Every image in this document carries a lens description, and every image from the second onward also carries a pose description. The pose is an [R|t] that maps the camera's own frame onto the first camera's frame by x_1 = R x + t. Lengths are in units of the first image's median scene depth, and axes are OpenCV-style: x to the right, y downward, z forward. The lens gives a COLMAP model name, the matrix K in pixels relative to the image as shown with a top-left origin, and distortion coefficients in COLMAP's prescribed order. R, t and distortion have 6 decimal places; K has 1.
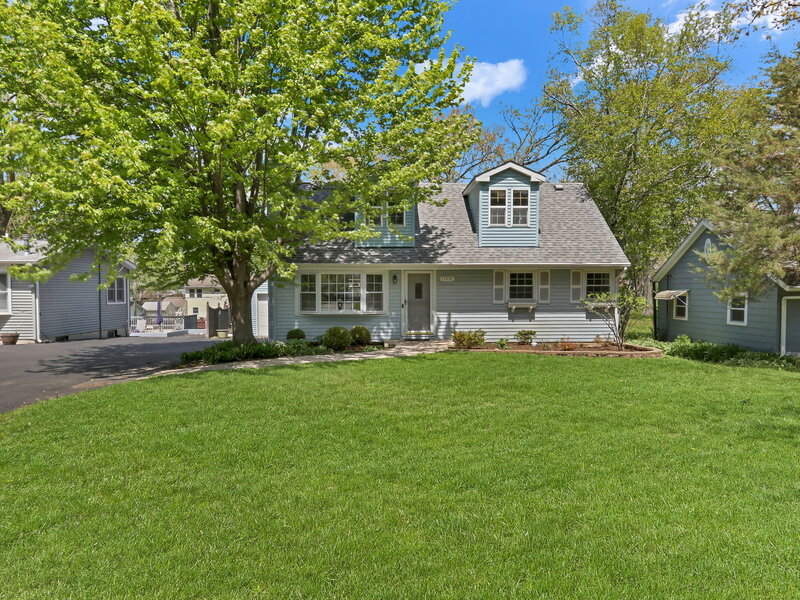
lens RADIAL K [[453.0, 0, 400.0], [0, 453.0, 300.0], [0, 0, 1]] dist [-0.017001, 0.001634]
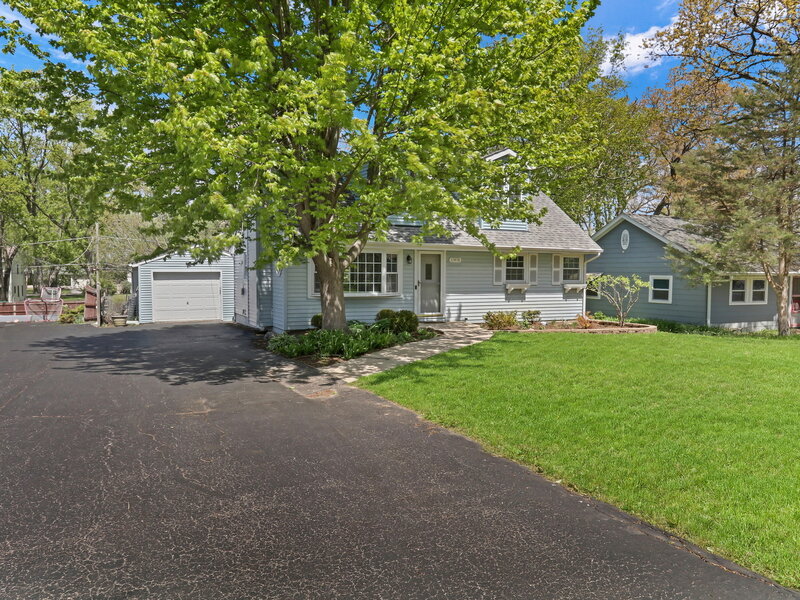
lens RADIAL K [[453.0, 0, 400.0], [0, 453.0, 300.0], [0, 0, 1]] dist [-0.017001, 0.001634]
pose [[0.940554, -0.010847, 0.339472, -0.343702], [-0.003572, 0.999119, 0.041822, -0.000197], [-0.339626, -0.040548, 0.939686, 0.101948]]
